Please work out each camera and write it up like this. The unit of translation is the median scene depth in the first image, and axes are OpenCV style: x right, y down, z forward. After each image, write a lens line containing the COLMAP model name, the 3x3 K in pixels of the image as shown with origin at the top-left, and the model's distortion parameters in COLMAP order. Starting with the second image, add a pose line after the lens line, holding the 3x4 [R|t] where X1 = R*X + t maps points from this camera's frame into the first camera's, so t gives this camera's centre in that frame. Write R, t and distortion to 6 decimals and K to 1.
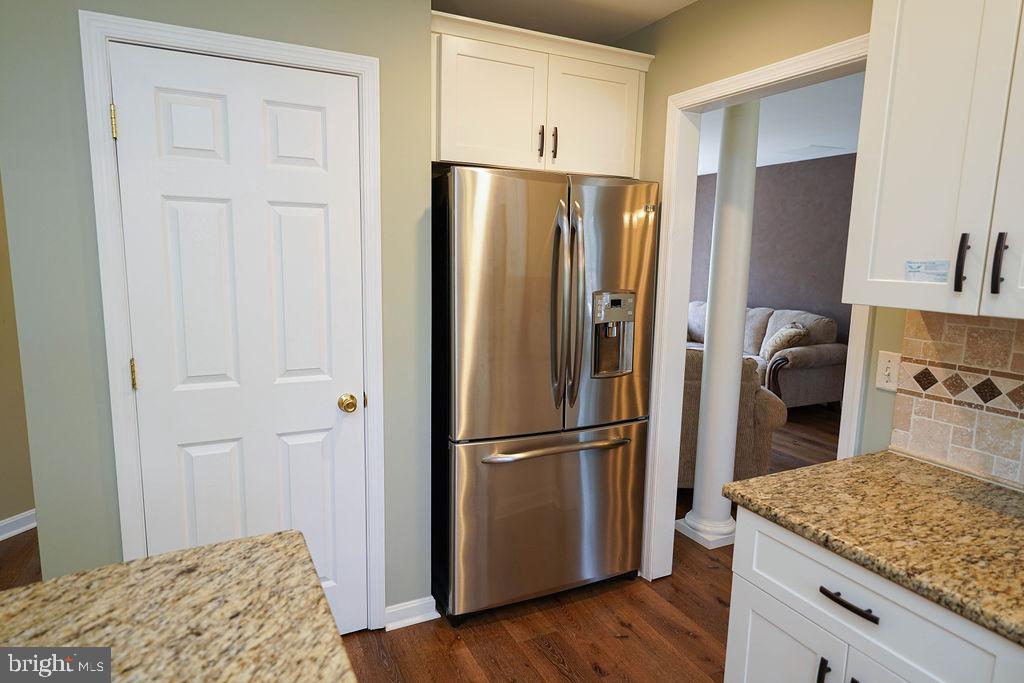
lens RADIAL K [[594.1, 0, 506.9], [0, 594.1, 343.0], [0, 0, 1]] dist [0.003760, -0.000472]
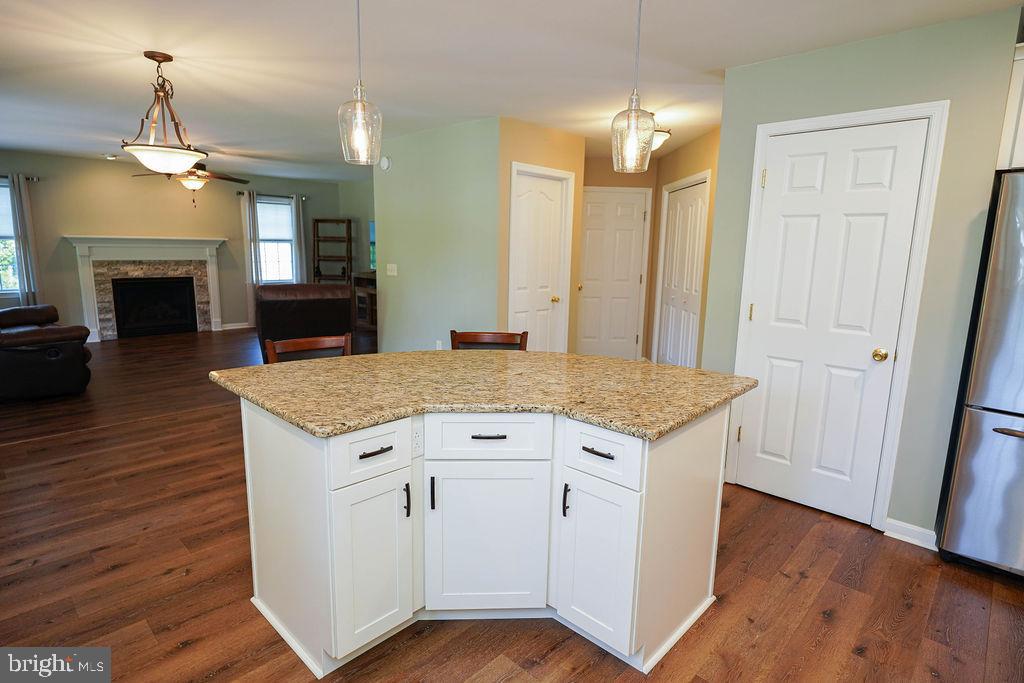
lens RADIAL K [[522.7, 0, 510.7], [0, 522.7, 334.9], [0, 0, 1]] dist [-0.007284, -0.001179]
pose [[0.339705, 0.145097, -0.929272, 0.599899], [-0.154611, 0.983202, 0.096999, 0.074909], [0.927737, 0.110725, 0.356433, -0.260769]]
